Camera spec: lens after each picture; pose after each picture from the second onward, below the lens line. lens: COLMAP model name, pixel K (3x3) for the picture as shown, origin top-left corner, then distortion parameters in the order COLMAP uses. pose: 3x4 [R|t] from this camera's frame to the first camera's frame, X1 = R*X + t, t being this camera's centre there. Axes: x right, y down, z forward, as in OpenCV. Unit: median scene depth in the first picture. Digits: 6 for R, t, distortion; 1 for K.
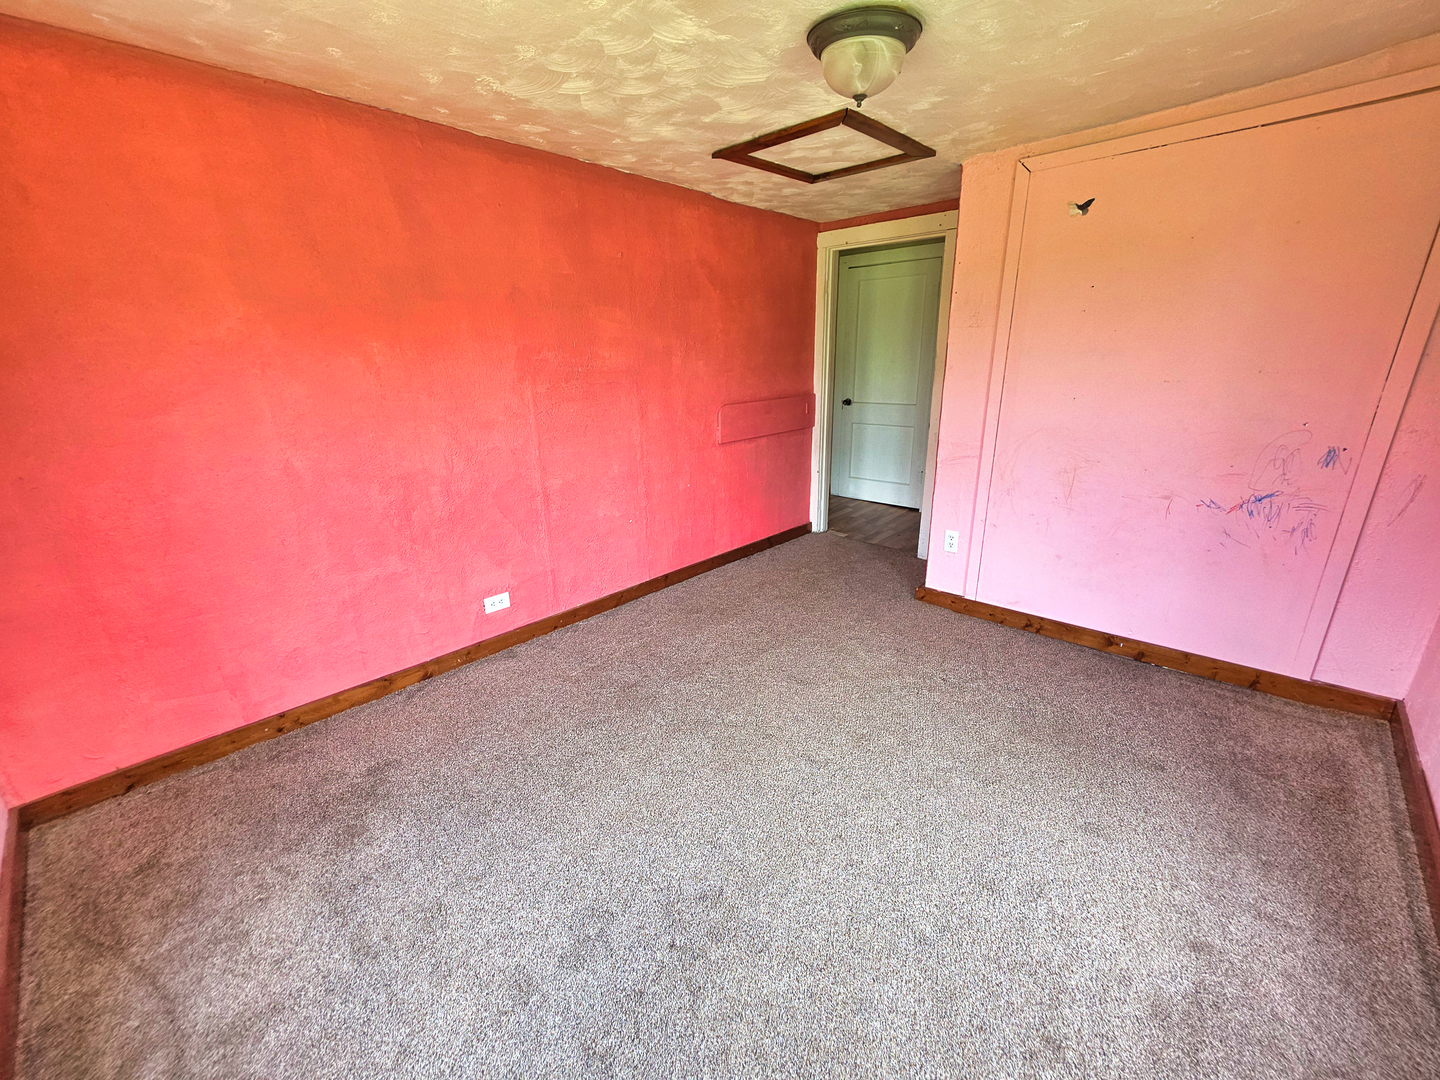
lens RADIAL K [[577.3, 0, 721.8], [0, 577.3, 541.2], [0, 0, 1]] dist [0.000176, -0.000777]
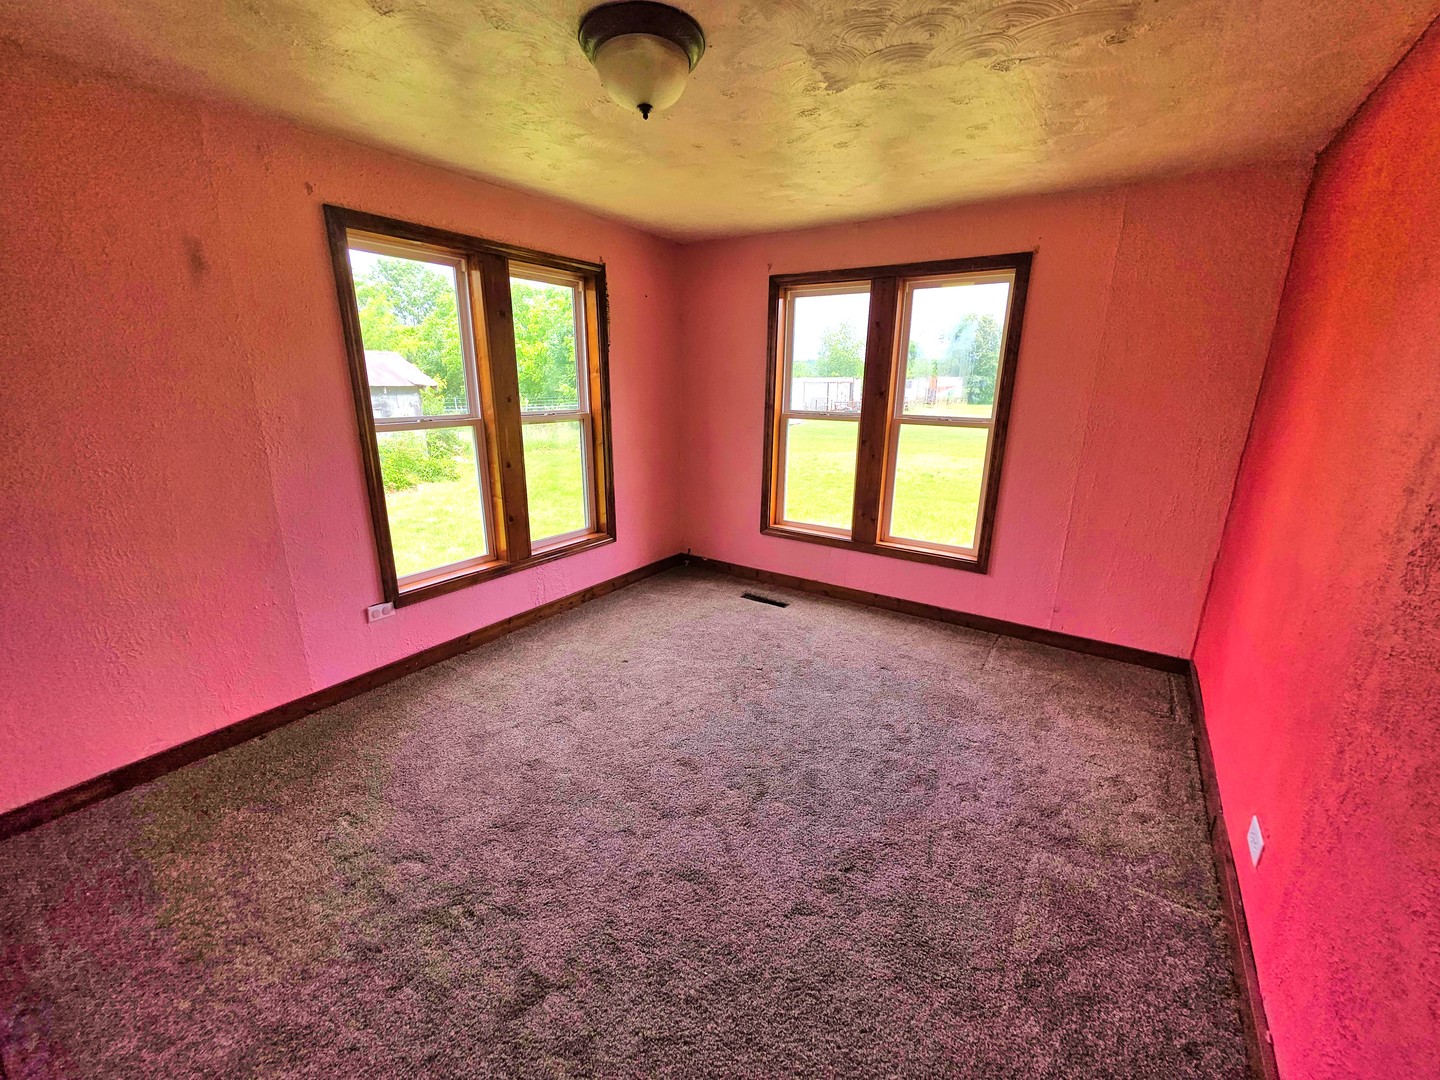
lens RADIAL K [[576.1, 0, 720.8], [0, 576.1, 543.1], [0, 0, 1]] dist [0.001967, -0.000309]
pose [[-0.987609, 0.058129, -0.145772, 0.195050], [-0.034985, 0.823946, 0.565588, -0.459010], [0.152985, 0.563680, -0.811702, 1.354420]]
